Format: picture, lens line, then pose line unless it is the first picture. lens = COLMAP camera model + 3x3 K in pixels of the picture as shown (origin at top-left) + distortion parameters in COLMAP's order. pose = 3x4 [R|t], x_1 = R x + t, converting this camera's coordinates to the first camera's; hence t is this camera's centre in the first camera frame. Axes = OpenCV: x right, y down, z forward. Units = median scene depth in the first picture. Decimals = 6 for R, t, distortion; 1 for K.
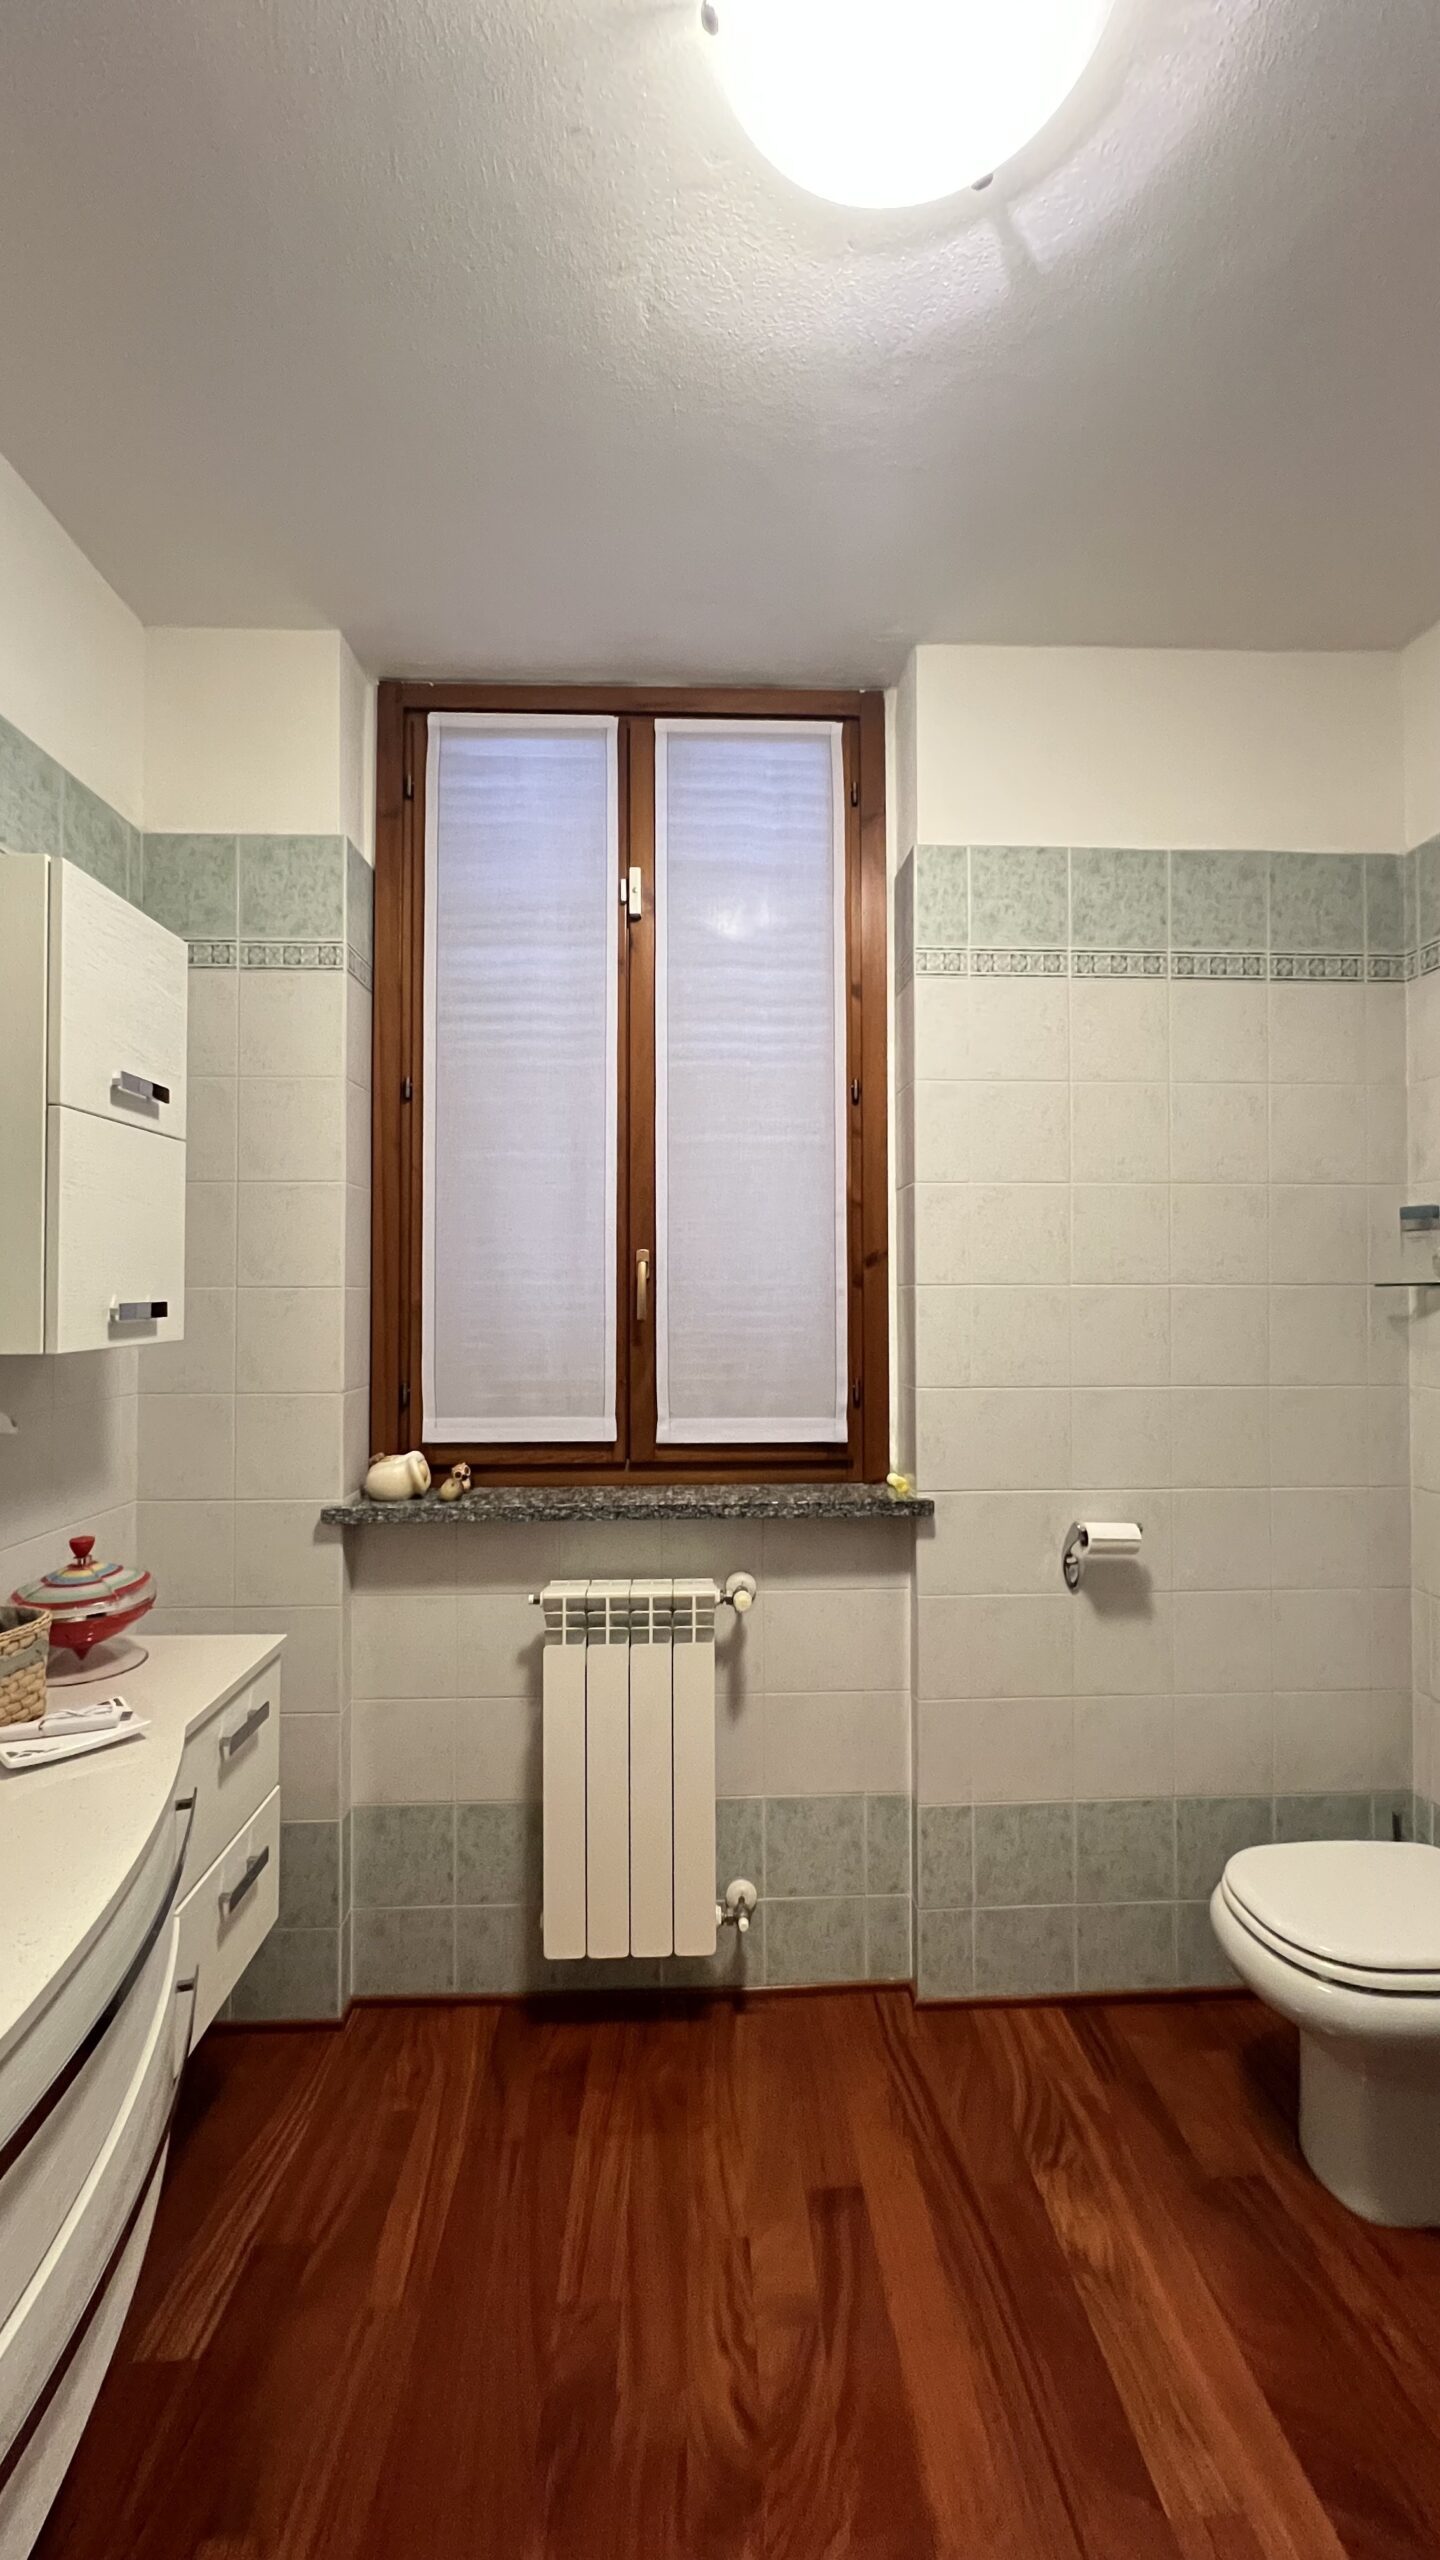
lens RADIAL K [[1028.7, 0, 728.7], [0, 1028.7, 1274.6], [0, 0, 1]] dist [-0.002176, 0.000496]
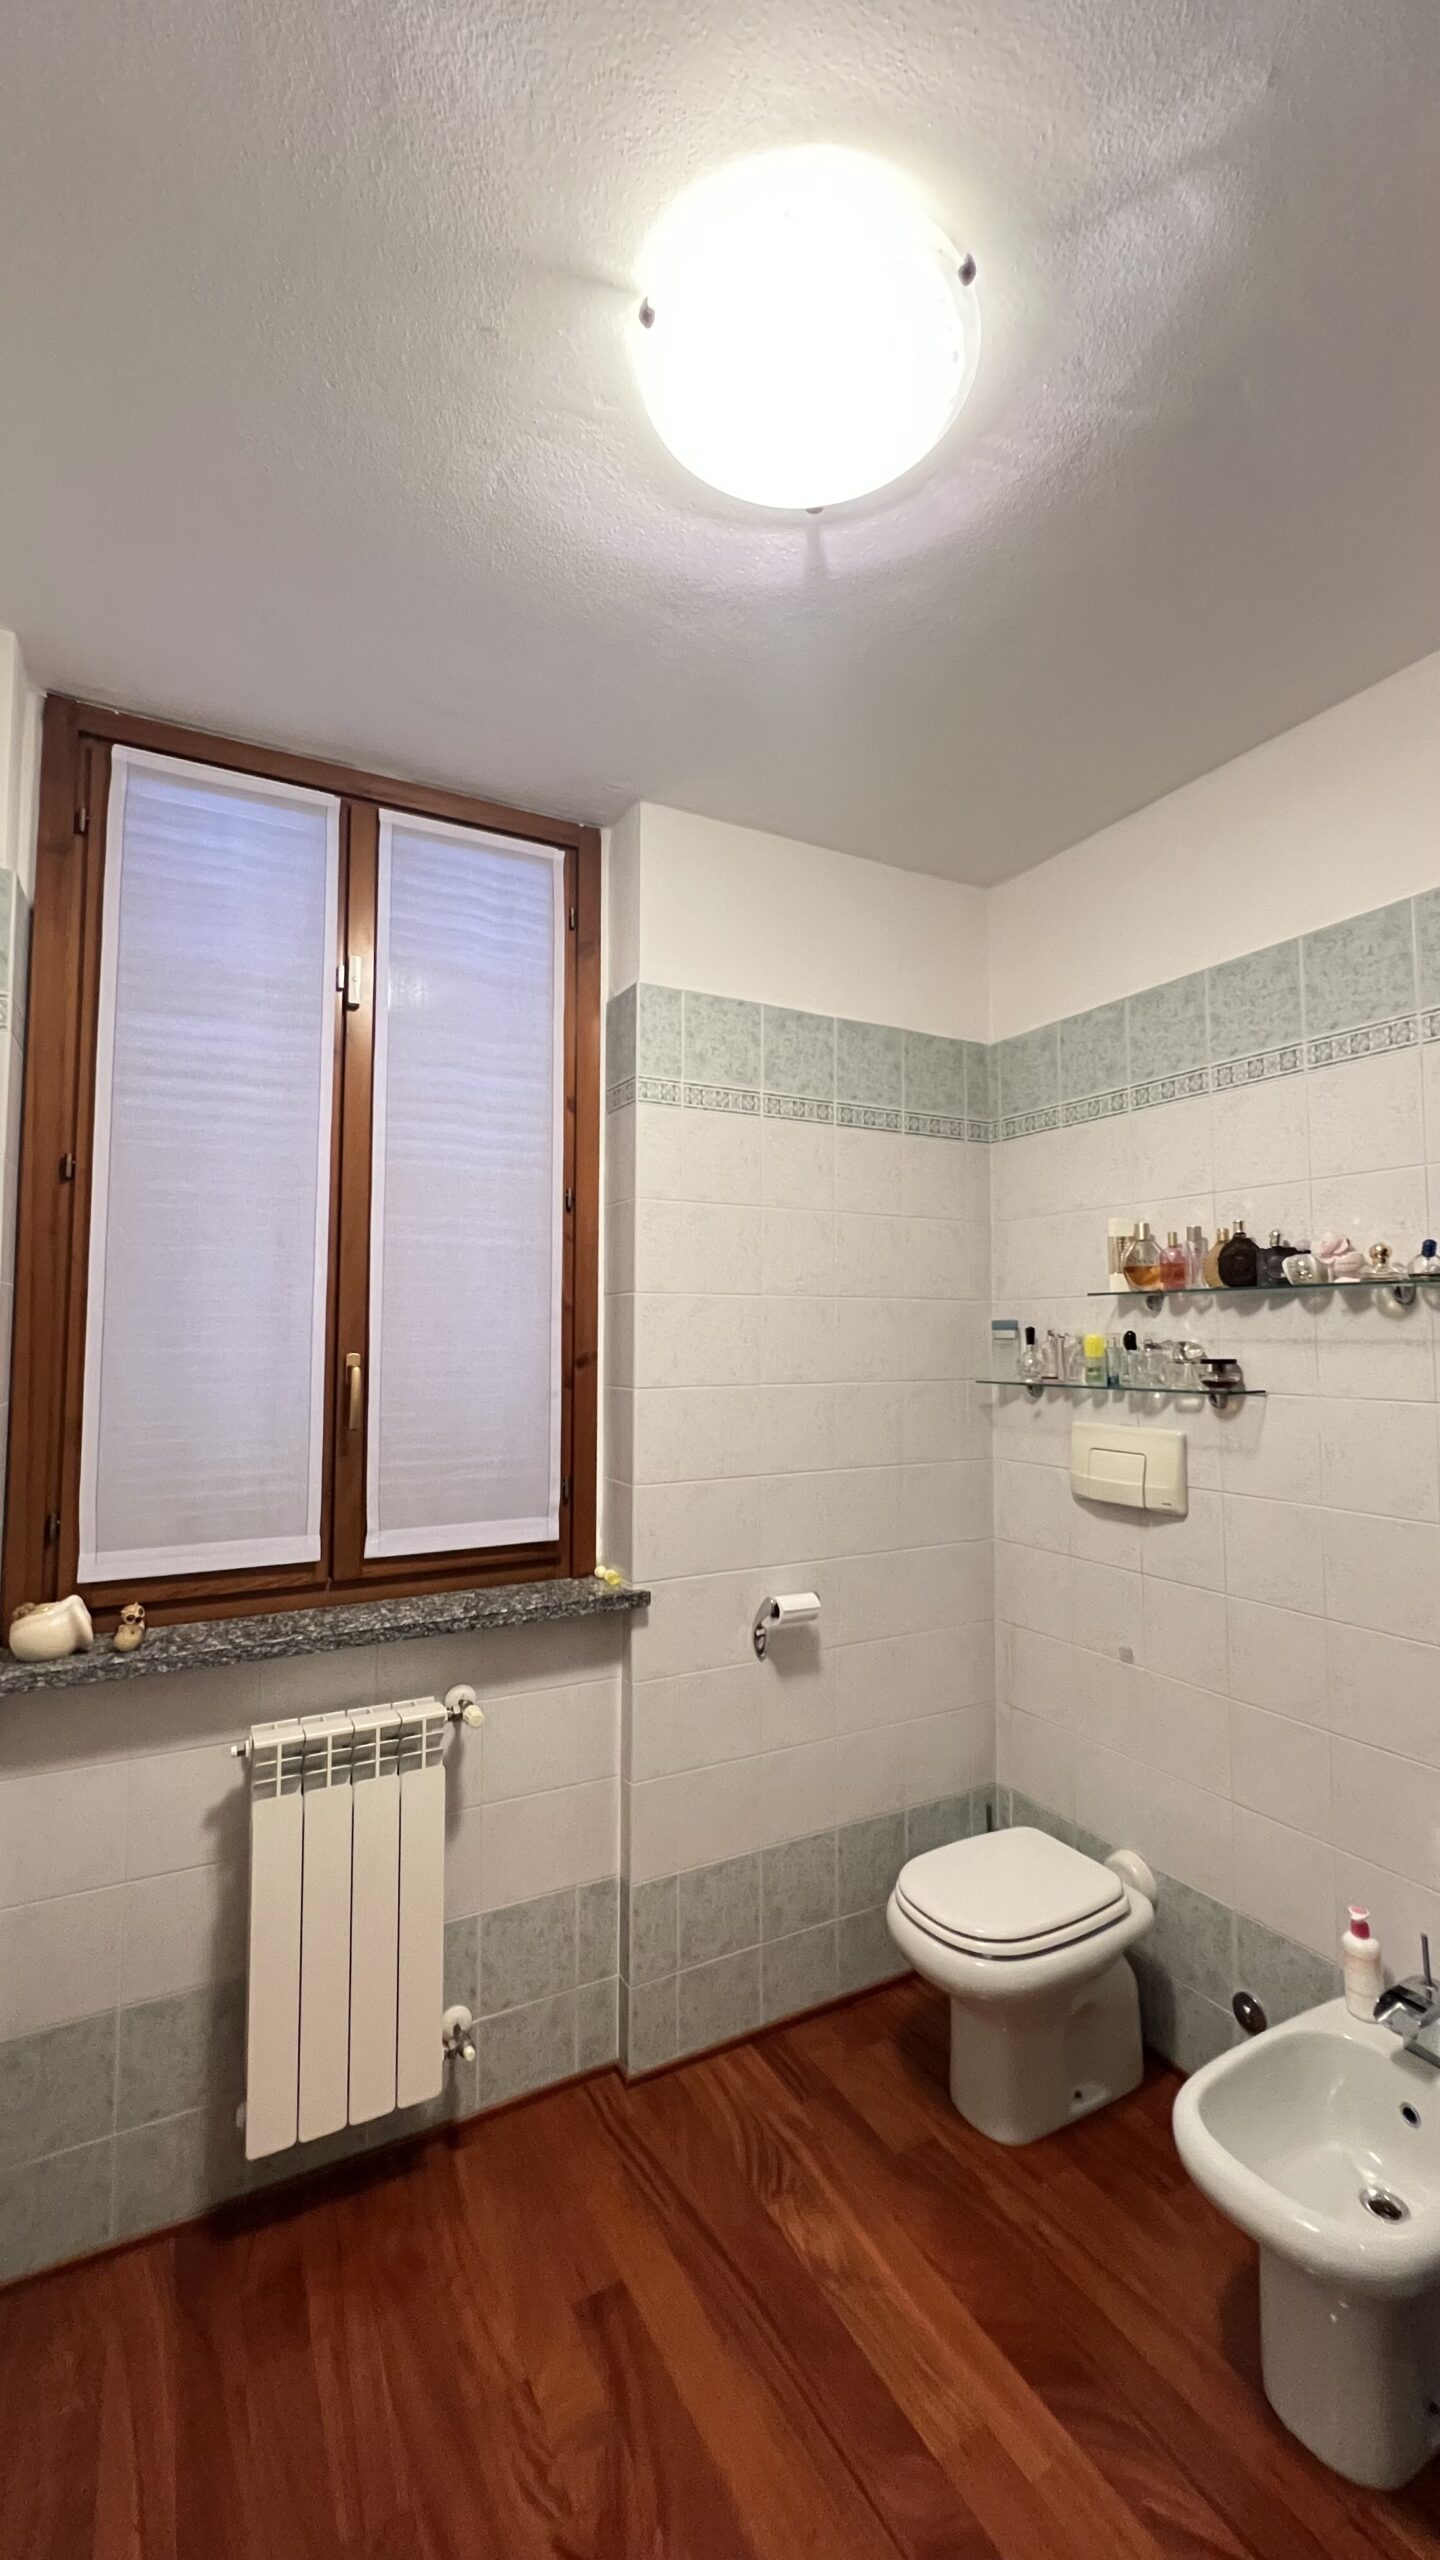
lens RADIAL K [[1028.7, 0, 728.7], [0, 1028.7, 1274.6], [0, 0, 1]] dist [-0.002176, 0.000496]
pose [[0.898094, 0.028097, 0.438904, -0.201249], [-0.010203, 0.999020, -0.043076, -0.062858], [-0.439684, 0.034208, 0.897501, -0.007587]]
